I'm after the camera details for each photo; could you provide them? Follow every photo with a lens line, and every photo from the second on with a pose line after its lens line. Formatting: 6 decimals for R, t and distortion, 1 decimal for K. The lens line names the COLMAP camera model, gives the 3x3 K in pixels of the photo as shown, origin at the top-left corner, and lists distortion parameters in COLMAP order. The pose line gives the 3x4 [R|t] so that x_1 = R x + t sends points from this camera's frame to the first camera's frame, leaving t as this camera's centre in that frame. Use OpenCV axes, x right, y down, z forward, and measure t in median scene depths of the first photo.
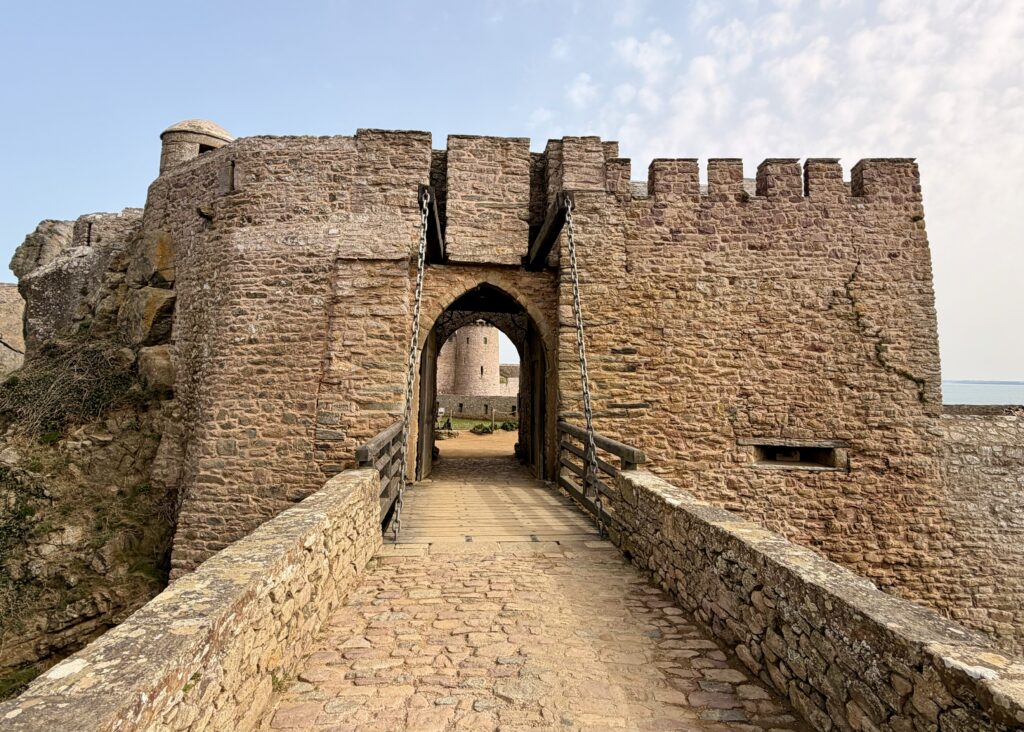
lens RADIAL K [[557.3, 0, 515.7], [0, 557.3, 323.6], [0, 0, 1]] dist [-0.000894, -0.001251]
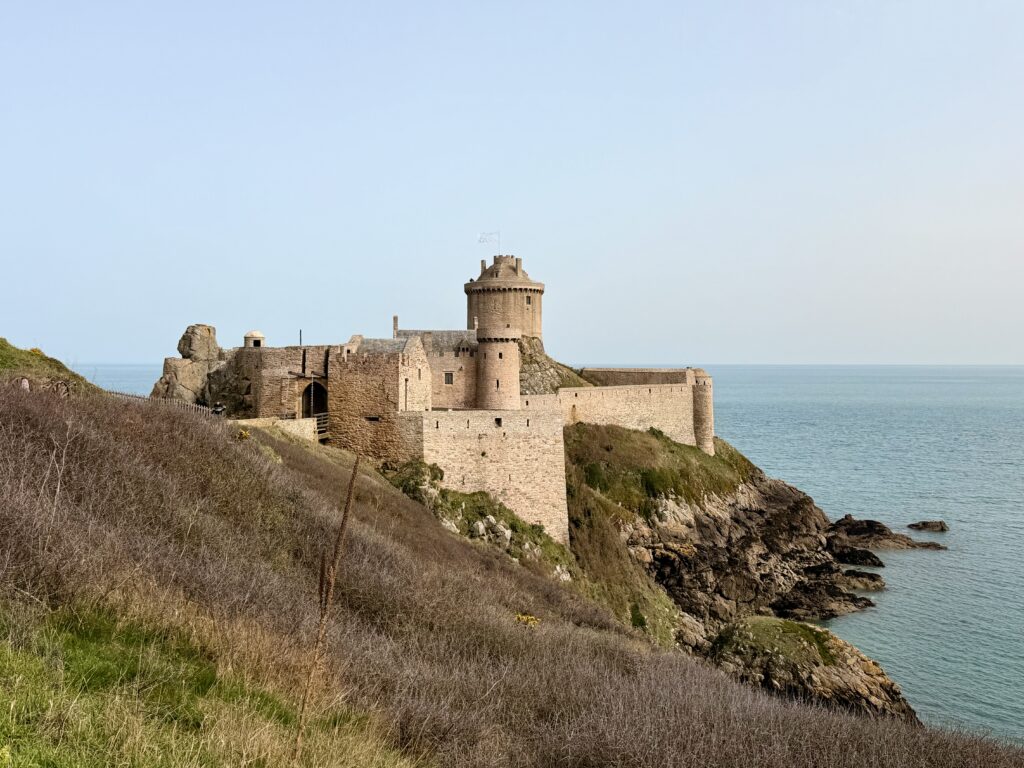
lens RADIAL K [[1028.4, 0, 512.0], [0, 1028.4, 384.0], [0, 0, 1]] dist [0.112852, -0.002677]
pose [[0.959904, -0.009271, -0.280177, 3.952834], [0.039007, 0.994147, 0.100746, -0.862288], [0.277603, -0.107635, 0.954647, -6.736533]]
